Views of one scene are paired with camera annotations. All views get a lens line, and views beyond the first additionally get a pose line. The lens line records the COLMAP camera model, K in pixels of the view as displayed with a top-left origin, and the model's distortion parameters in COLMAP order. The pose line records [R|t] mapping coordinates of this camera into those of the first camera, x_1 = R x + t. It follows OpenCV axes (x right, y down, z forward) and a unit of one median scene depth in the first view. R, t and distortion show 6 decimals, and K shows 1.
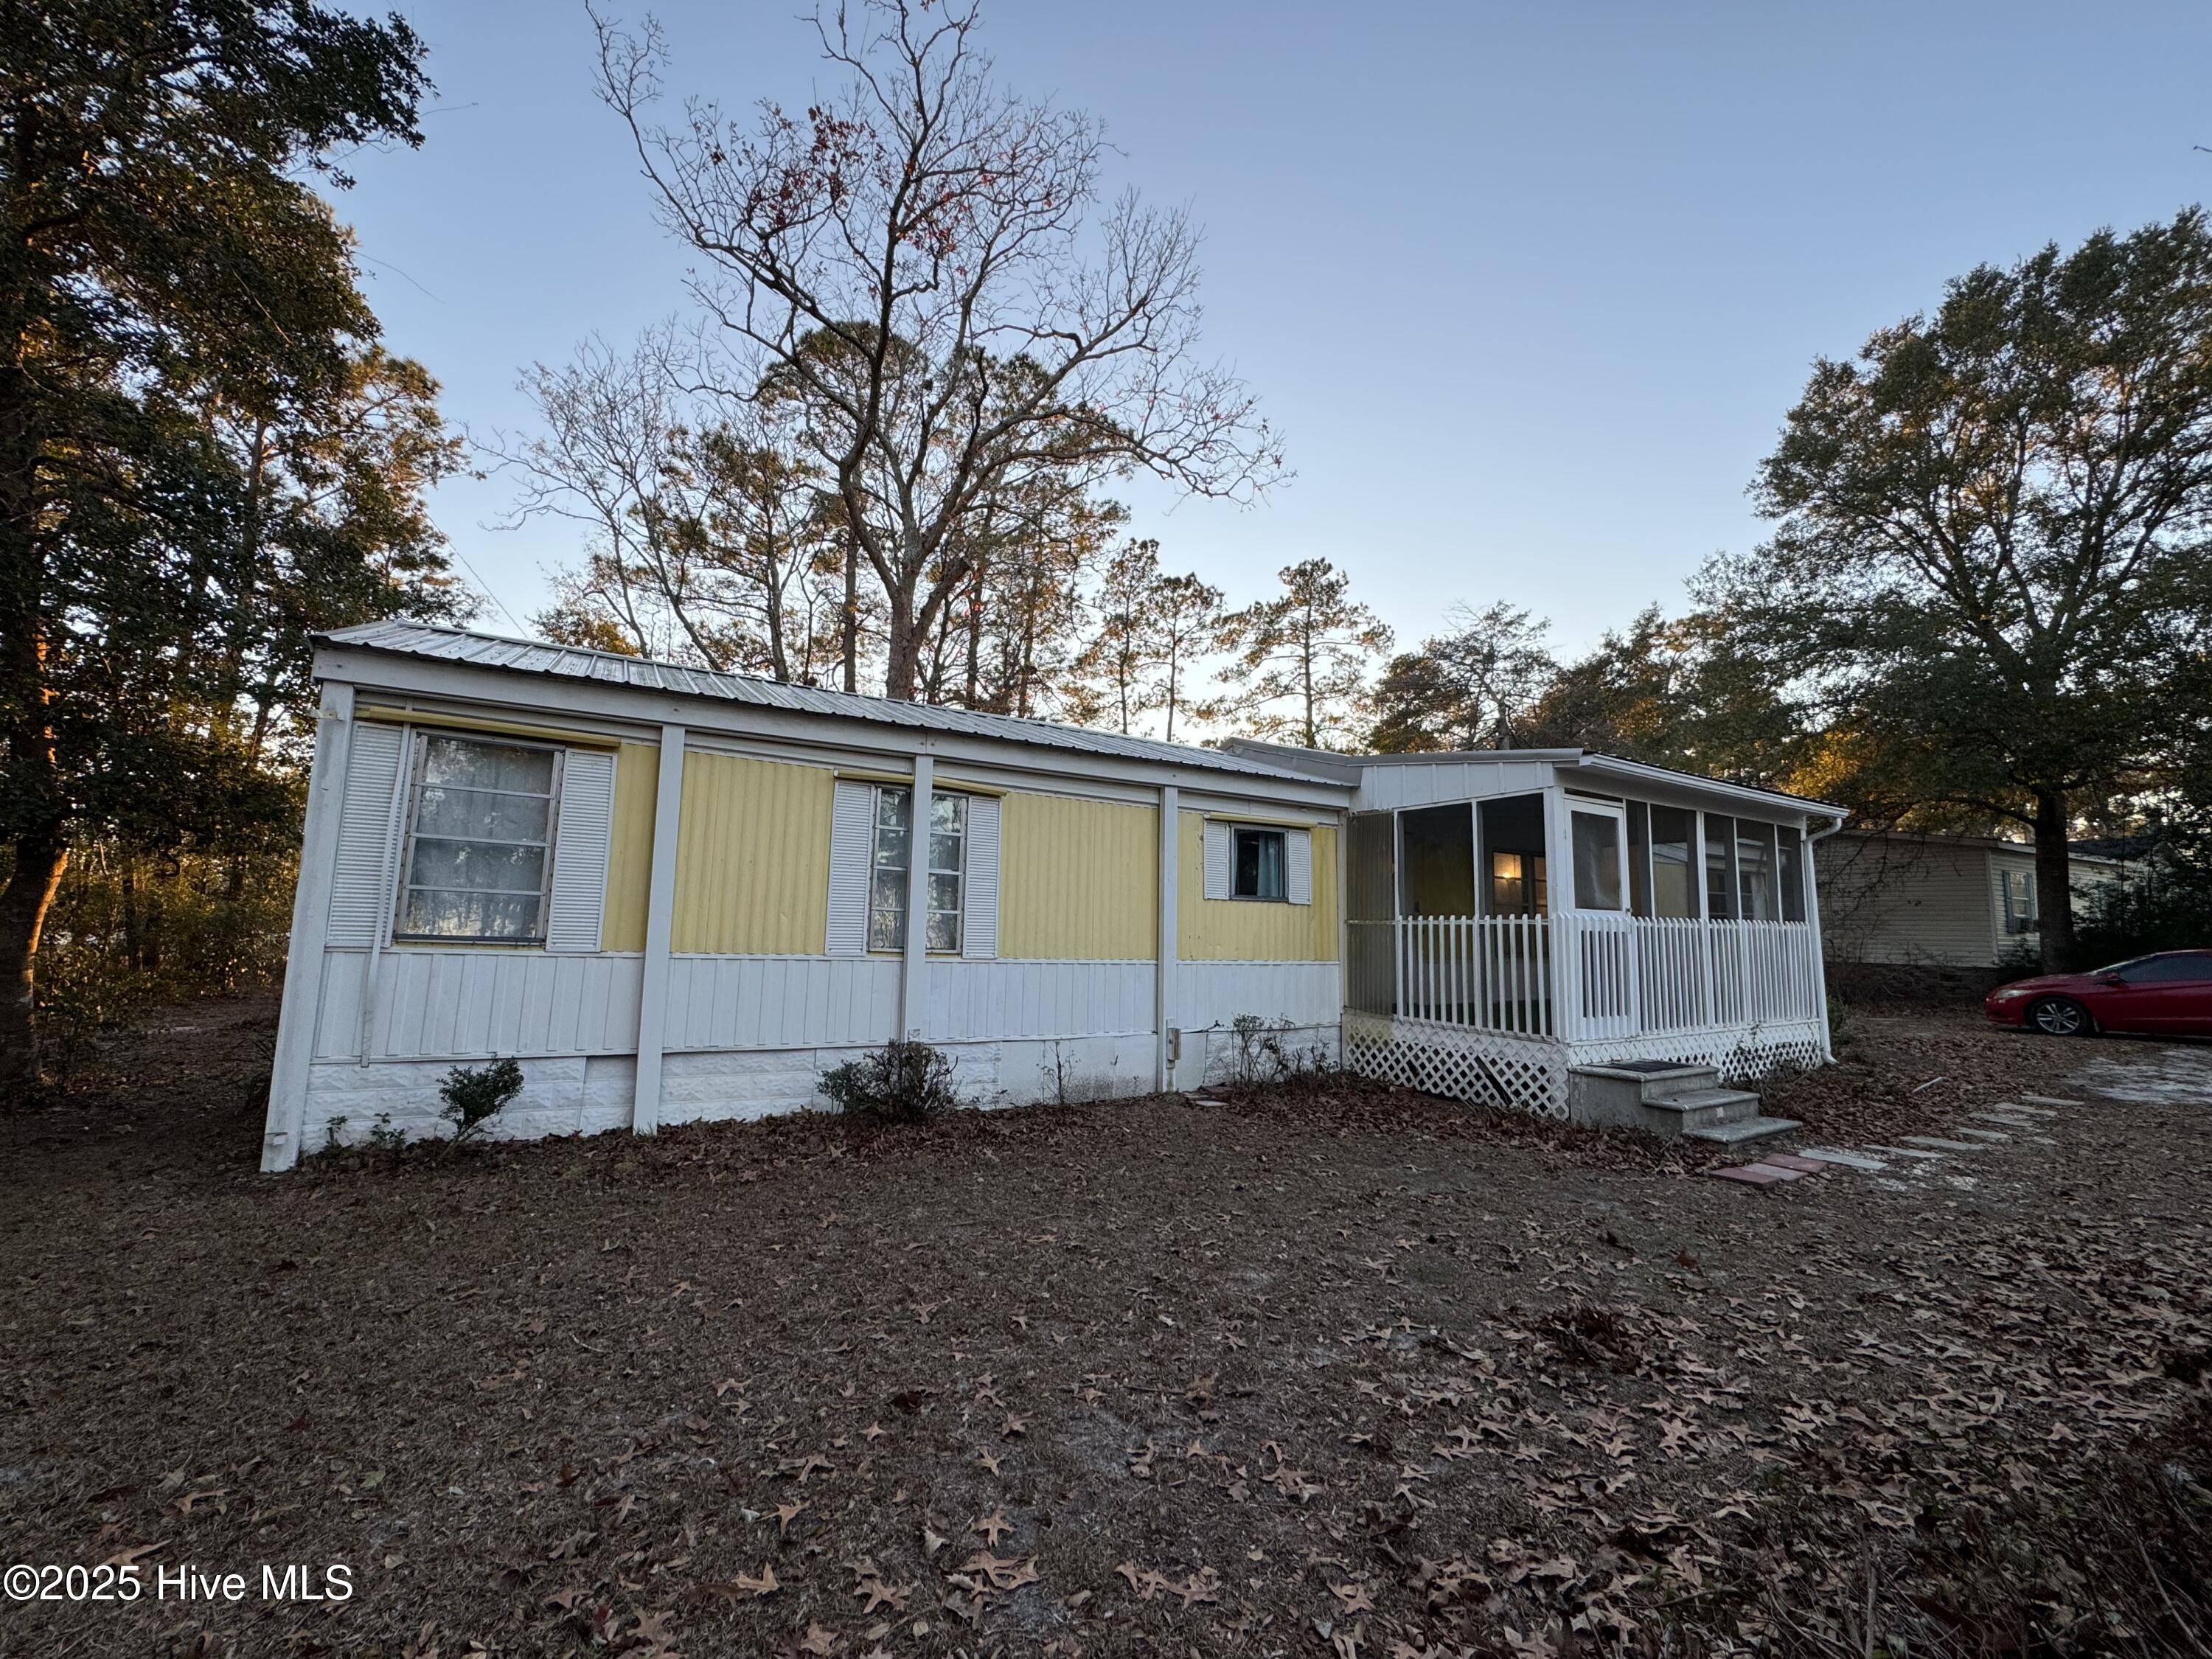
lens RADIAL K [[873.2, 0, 1106.0], [0, 873.2, 829.5], [0, 0, 1]] dist [-0.002795, 0.000162]
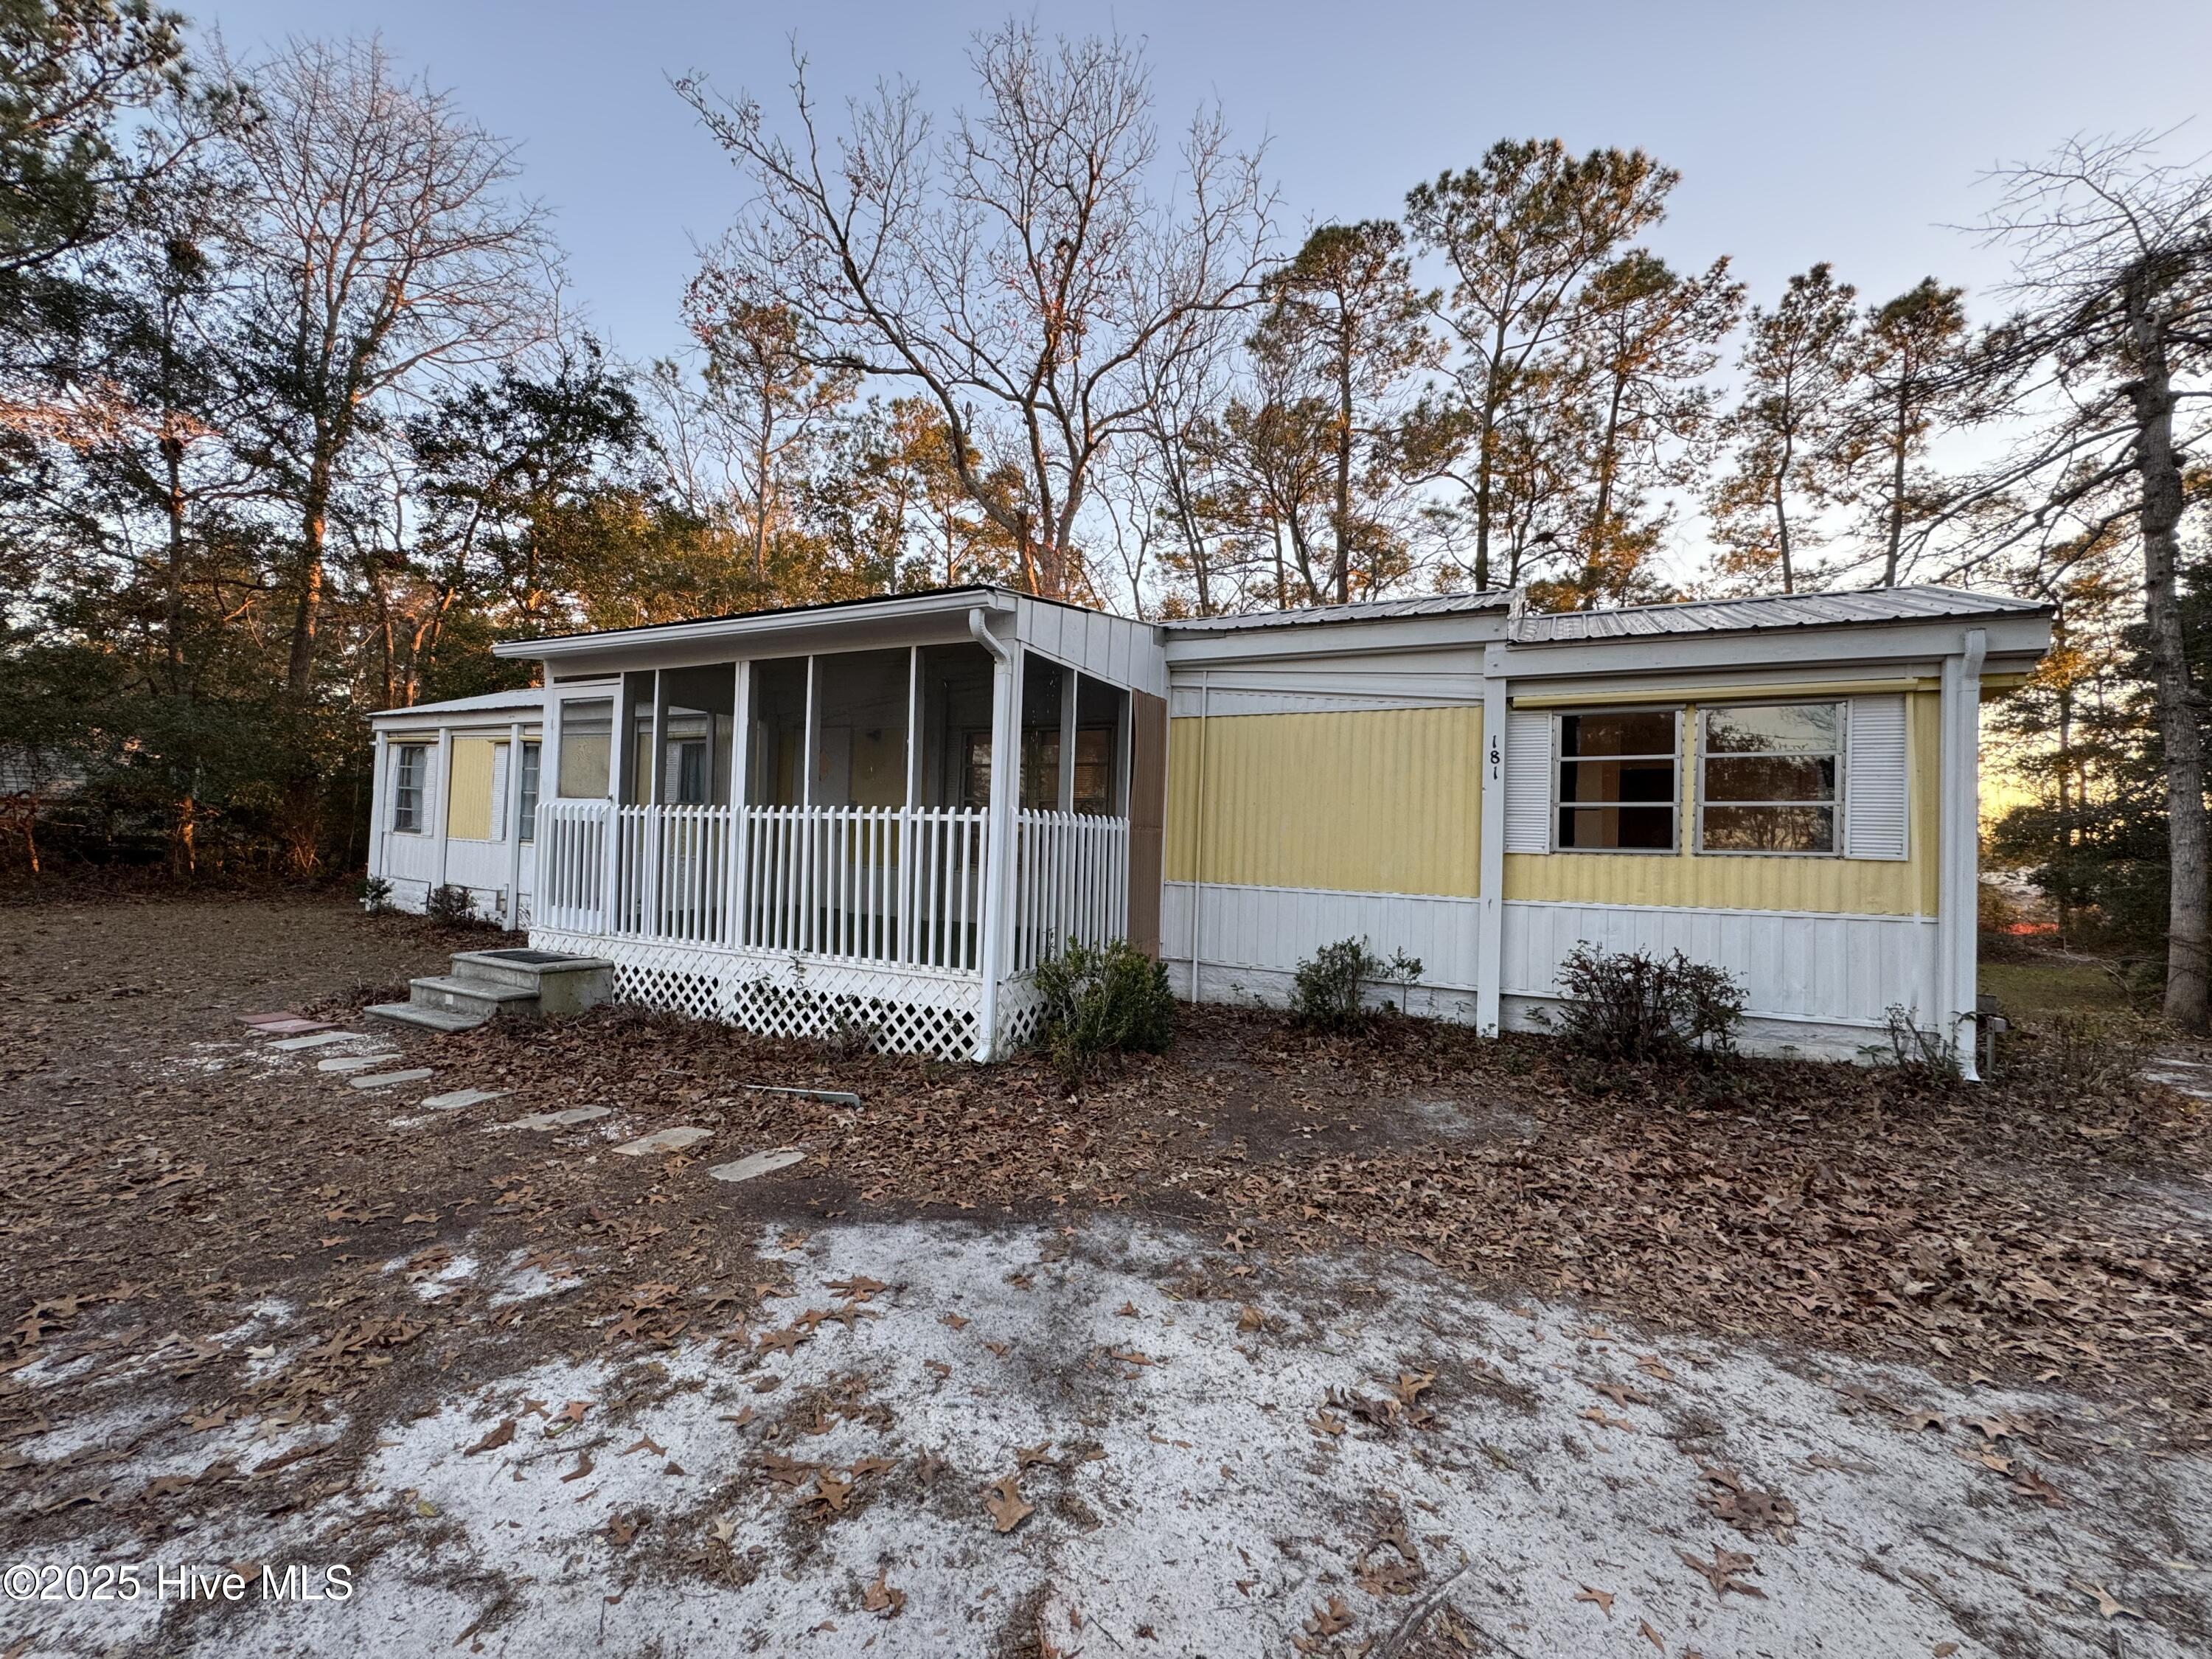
lens RADIAL K [[874.7, 0, 1106.0], [0, 874.7, 829.5], [0, 0, 1]] dist [0.009873, -0.011944]
pose [[0.527950, -0.013543, -0.849167, 1.351456], [0.071362, 0.997044, 0.028466, 0.112318], [0.846272, -0.075627, 0.527356, 0.786503]]
